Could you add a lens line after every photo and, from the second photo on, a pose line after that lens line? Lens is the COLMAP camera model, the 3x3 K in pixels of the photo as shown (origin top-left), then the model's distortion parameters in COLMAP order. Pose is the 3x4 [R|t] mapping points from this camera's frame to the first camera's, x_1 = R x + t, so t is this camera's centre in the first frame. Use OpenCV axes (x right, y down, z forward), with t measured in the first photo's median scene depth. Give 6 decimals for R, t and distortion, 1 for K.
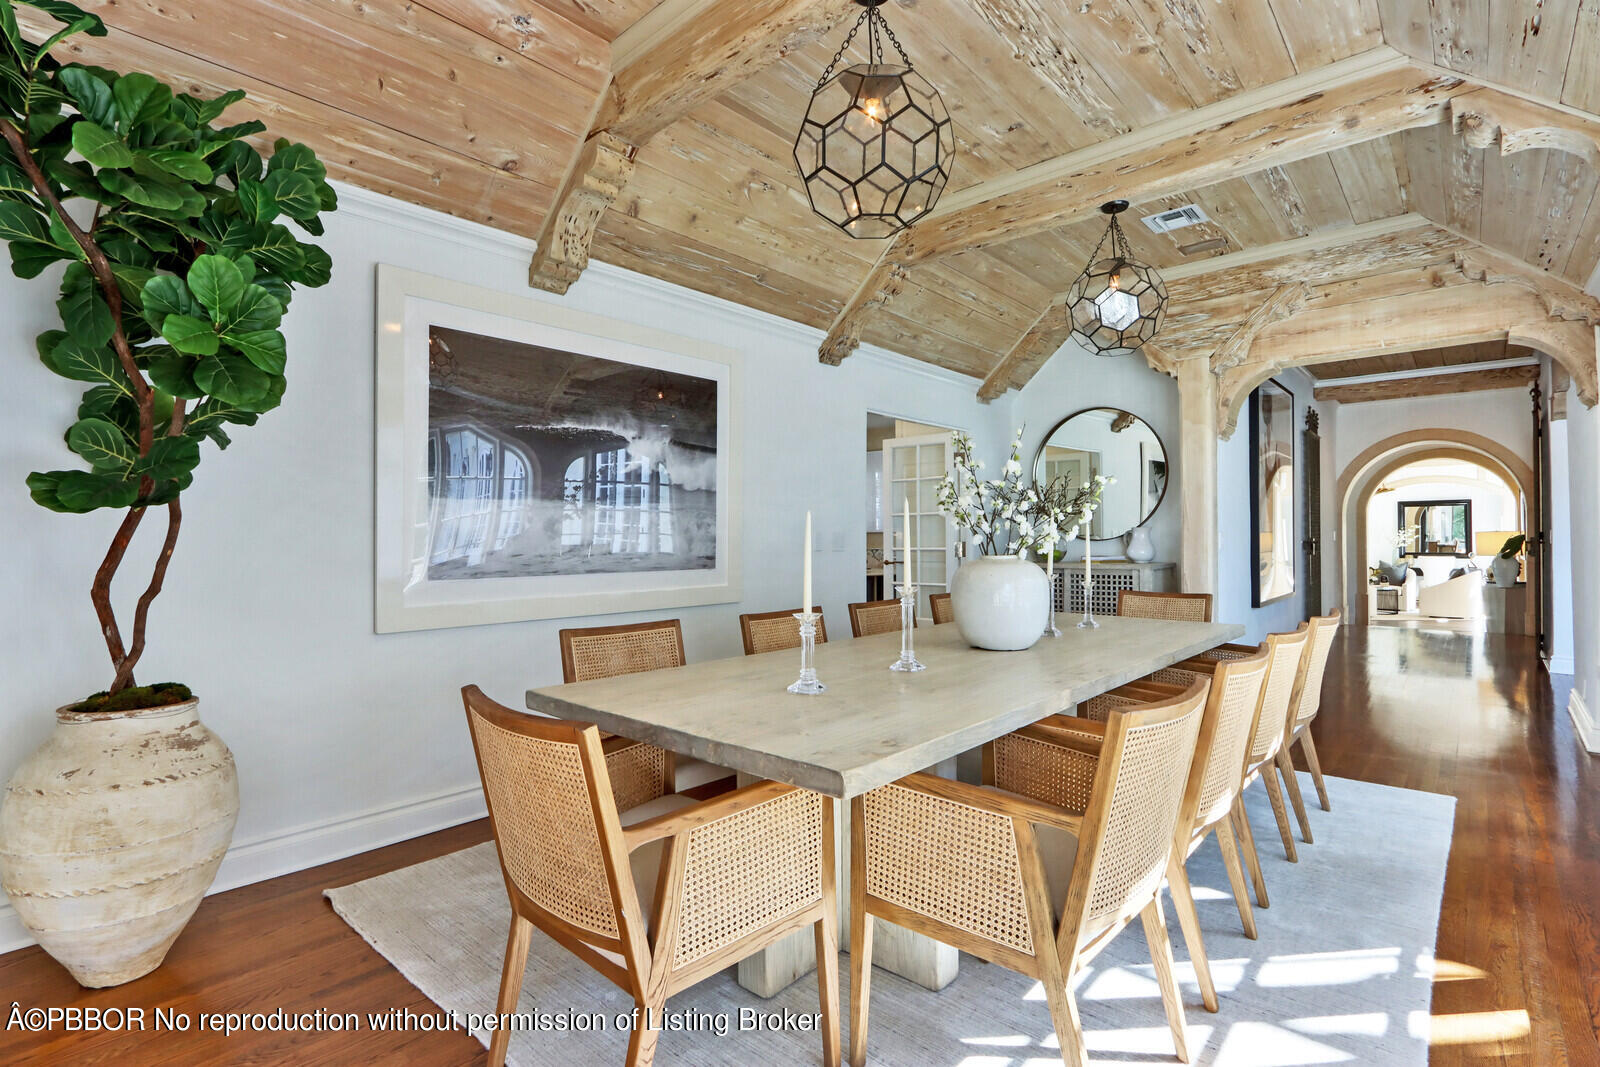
lens RADIAL K [[778.5, 0, 798.7], [0, 778.5, 539.8], [0, 0, 1]] dist [-0.001959, -0.000524]
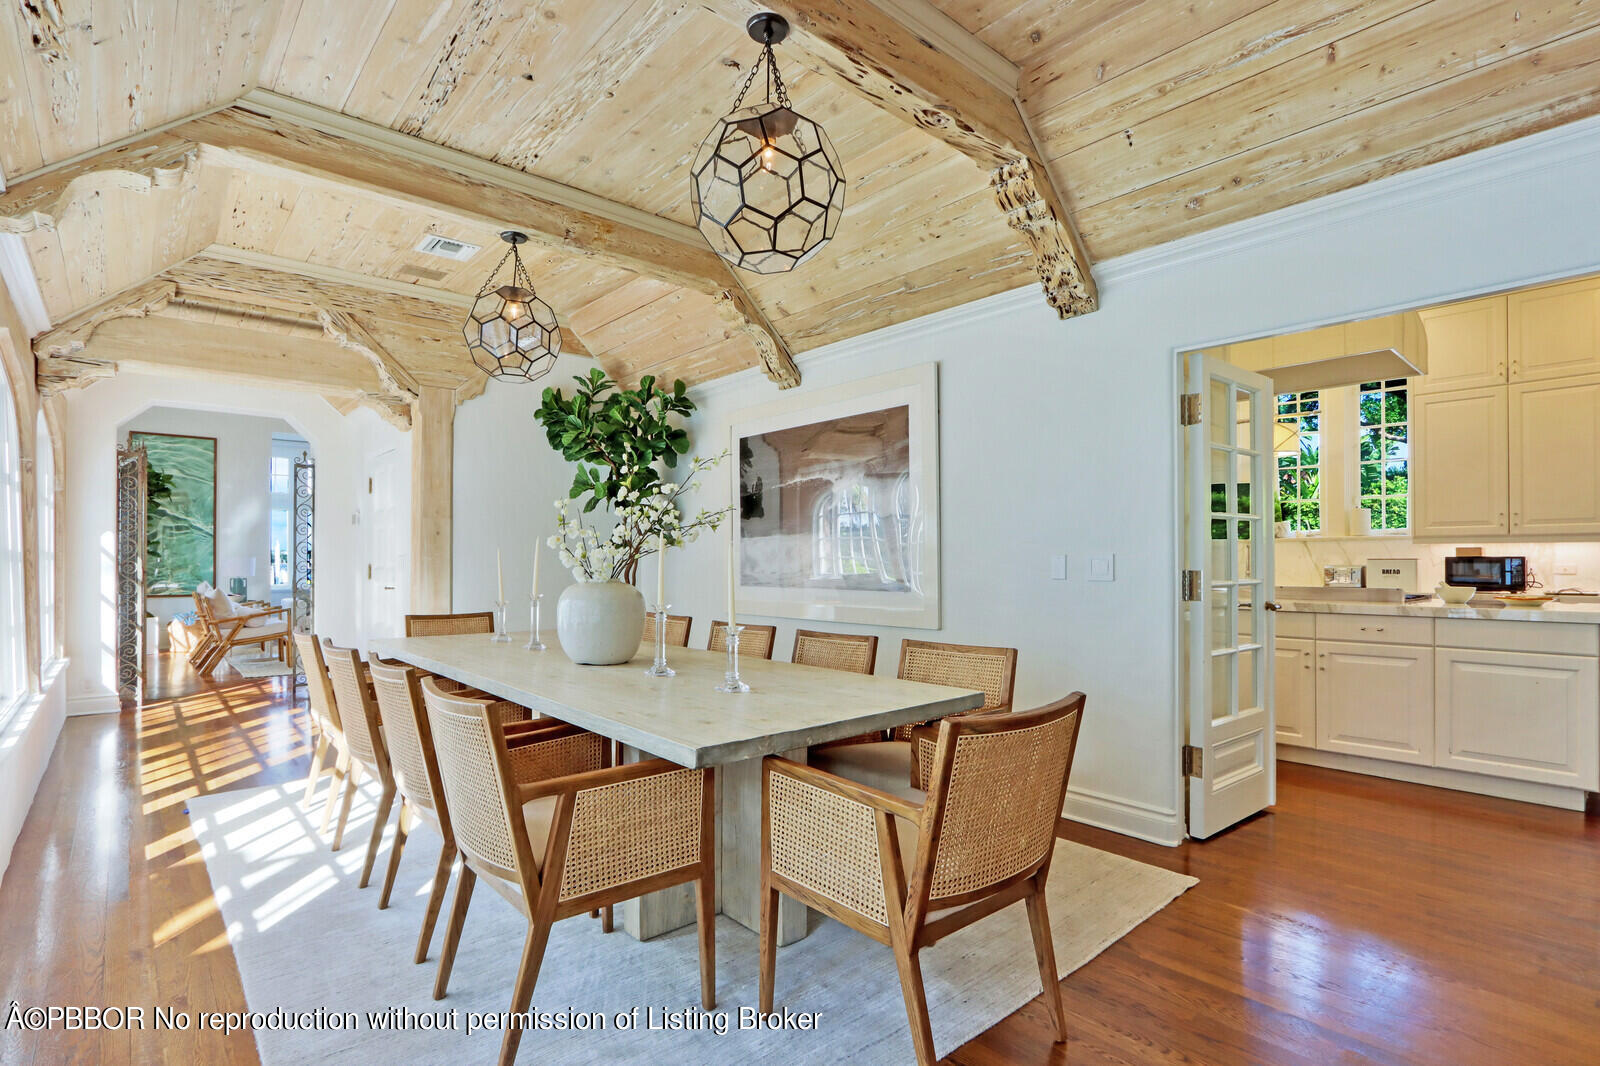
lens RADIAL K [[778.5, 0, 774.3], [0, 778.5, 558.0], [0, 0, 1]] dist [-0.001959, -0.000524]
pose [[-0.147483, 0.002508, -0.989061, 1.023777], [0.009023, 0.999959, 0.001190, -0.009575], [0.989023, -0.008748, -0.147500, 1.098247]]
